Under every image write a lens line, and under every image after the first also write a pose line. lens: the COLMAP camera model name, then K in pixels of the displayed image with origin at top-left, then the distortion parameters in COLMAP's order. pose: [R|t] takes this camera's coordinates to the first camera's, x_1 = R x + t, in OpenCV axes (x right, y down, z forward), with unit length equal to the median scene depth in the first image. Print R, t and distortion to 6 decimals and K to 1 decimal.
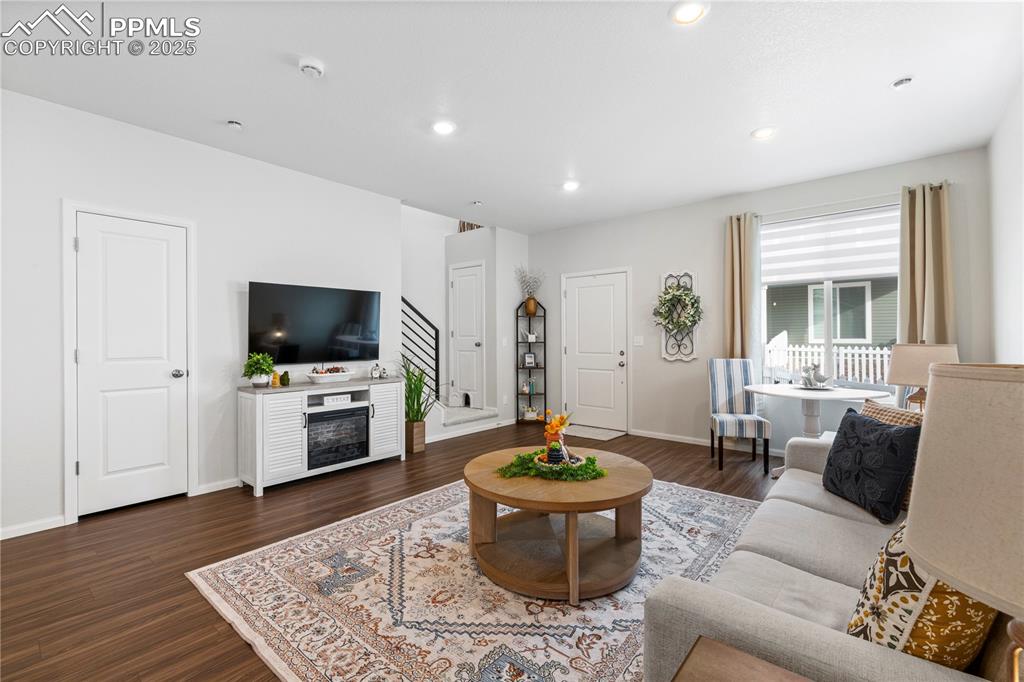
lens RADIAL K [[448.6, 0, 514.7], [0, 448.6, 339.2], [0, 0, 1]] dist [0.000488, -0.000390]
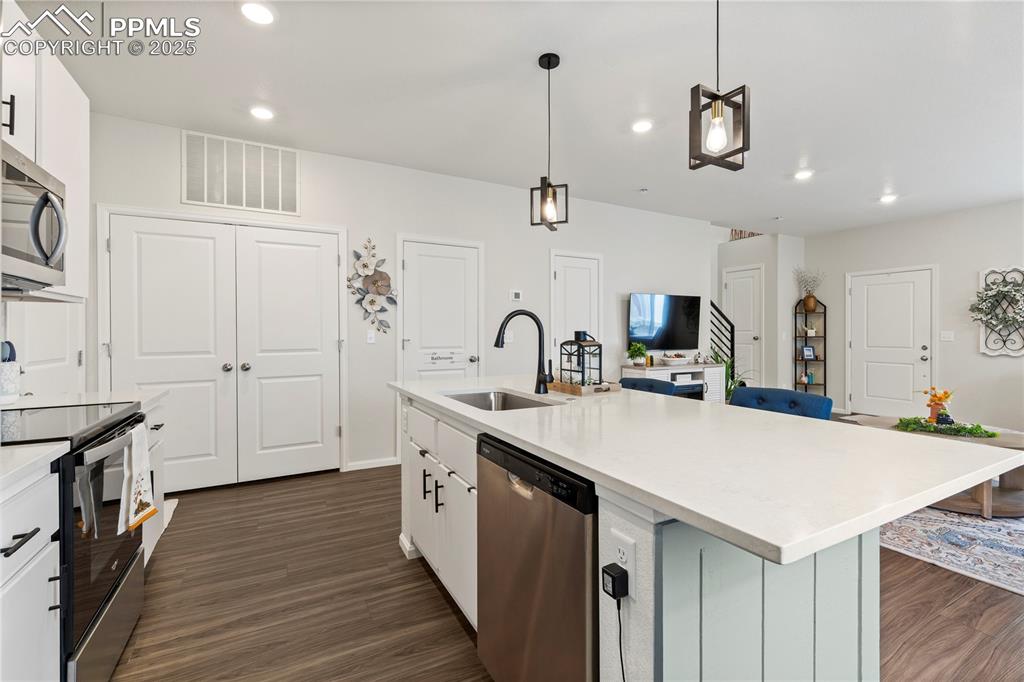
lens RADIAL K [[448.6, 0, 508.6], [0, 448.6, 332.9], [0, 0, 1]] dist [0.000488, -0.000390]
pose [[0.928626, 0.004565, -0.370990, -0.306364], [-0.005278, 0.999986, -0.000907, 0.003216], [0.370980, 0.002800, 0.928636, -0.363743]]
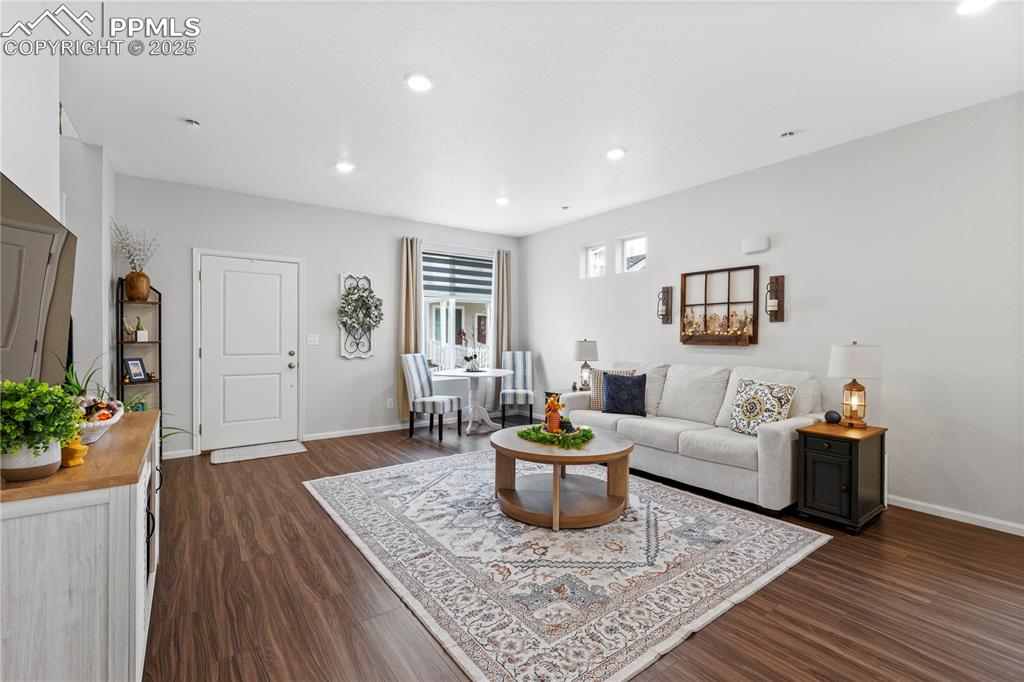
lens RADIAL K [[448.6, 0, 513.4], [0, 448.6, 340.9], [0, 0, 1]] dist [0.000488, -0.000390]
pose [[0.237232, -0.007319, 0.971425, -0.597182], [-0.002403, 0.999964, 0.008120, -0.002271], [-0.971450, -0.004261, 0.237206, 0.407884]]
